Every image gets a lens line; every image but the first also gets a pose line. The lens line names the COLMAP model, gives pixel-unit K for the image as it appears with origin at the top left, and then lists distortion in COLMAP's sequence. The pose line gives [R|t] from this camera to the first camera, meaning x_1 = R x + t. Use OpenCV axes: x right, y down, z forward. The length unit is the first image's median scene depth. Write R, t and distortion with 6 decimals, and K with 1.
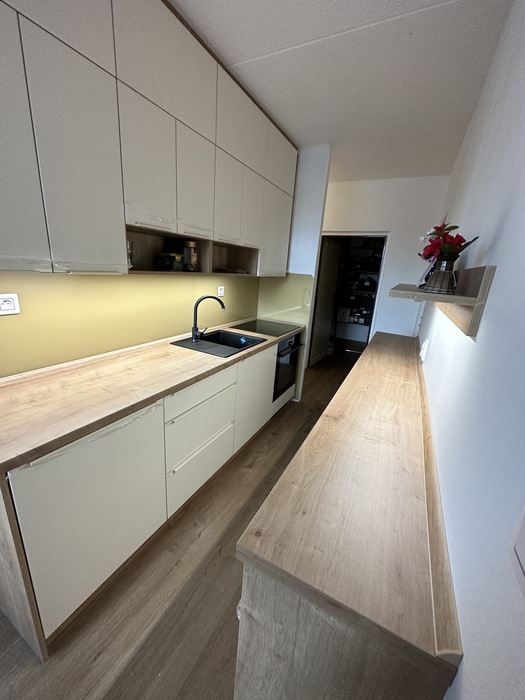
lens RADIAL K [[277.3, 0, 262.0], [0, 277.3, 350.6], [0, 0, 1]] dist [-0.003077, 0.000629]
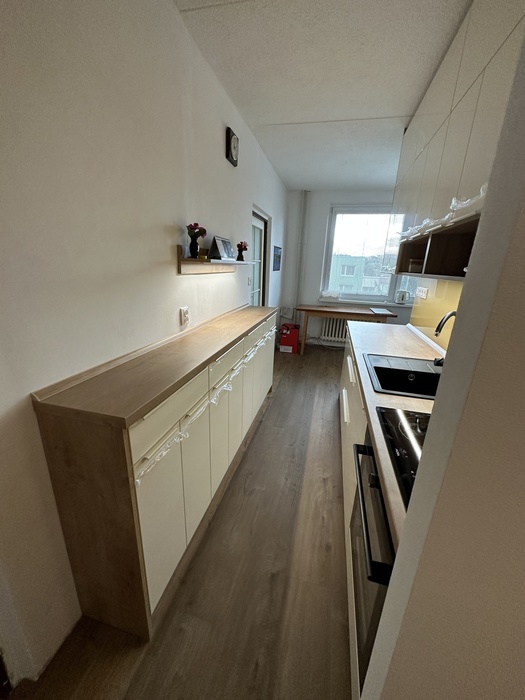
lens RADIAL K [[277.3, 0, 262.5], [0, 277.3, 351.1], [0, 0, 1]] dist [-0.003077, 0.000629]
pose [[-0.964077, -0.035914, -0.263182, 0.664057], [-0.177793, 0.823376, 0.538926, -0.622998], [0.197343, 0.566358, -0.800184, 2.363516]]
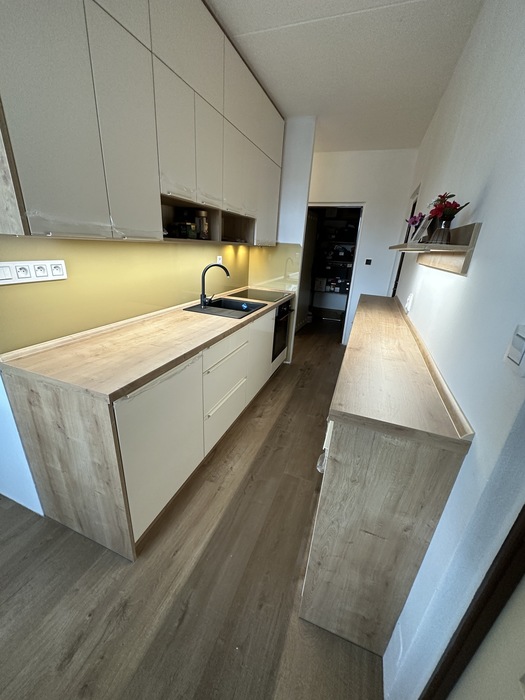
lens RADIAL K [[277.3, 0, 261.6], [0, 277.3, 350.9], [0, 0, 1]] dist [-0.003077, 0.000629]
pose [[0.992276, -0.059179, 0.109027, -0.237539], [0.049929, 0.995069, 0.085702, 0.086355], [-0.113561, -0.079597, 0.990337, -0.174368]]
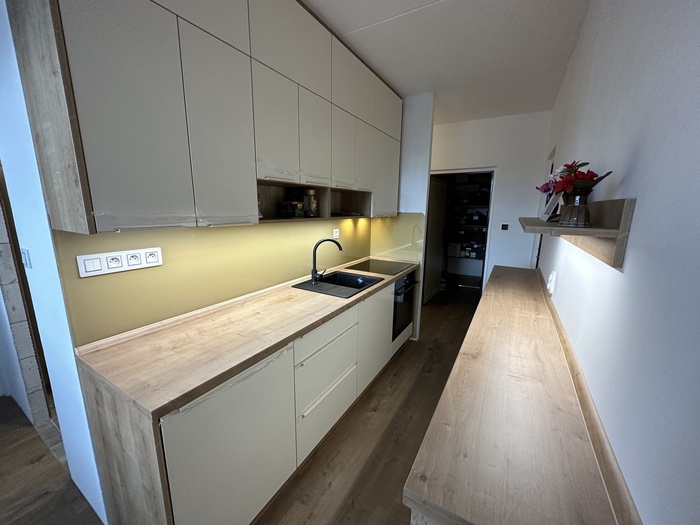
lens RADIAL K [[277.3, 0, 351.0], [0, 277.3, 263.1], [0, 0, 1]] dist [-0.003077, 0.000629]
pose [[0.997087, -0.048134, -0.059170, -0.070575], [0.042280, 0.994436, -0.096481, -0.006075], [0.063484, 0.093698, 0.993575, -0.027228]]
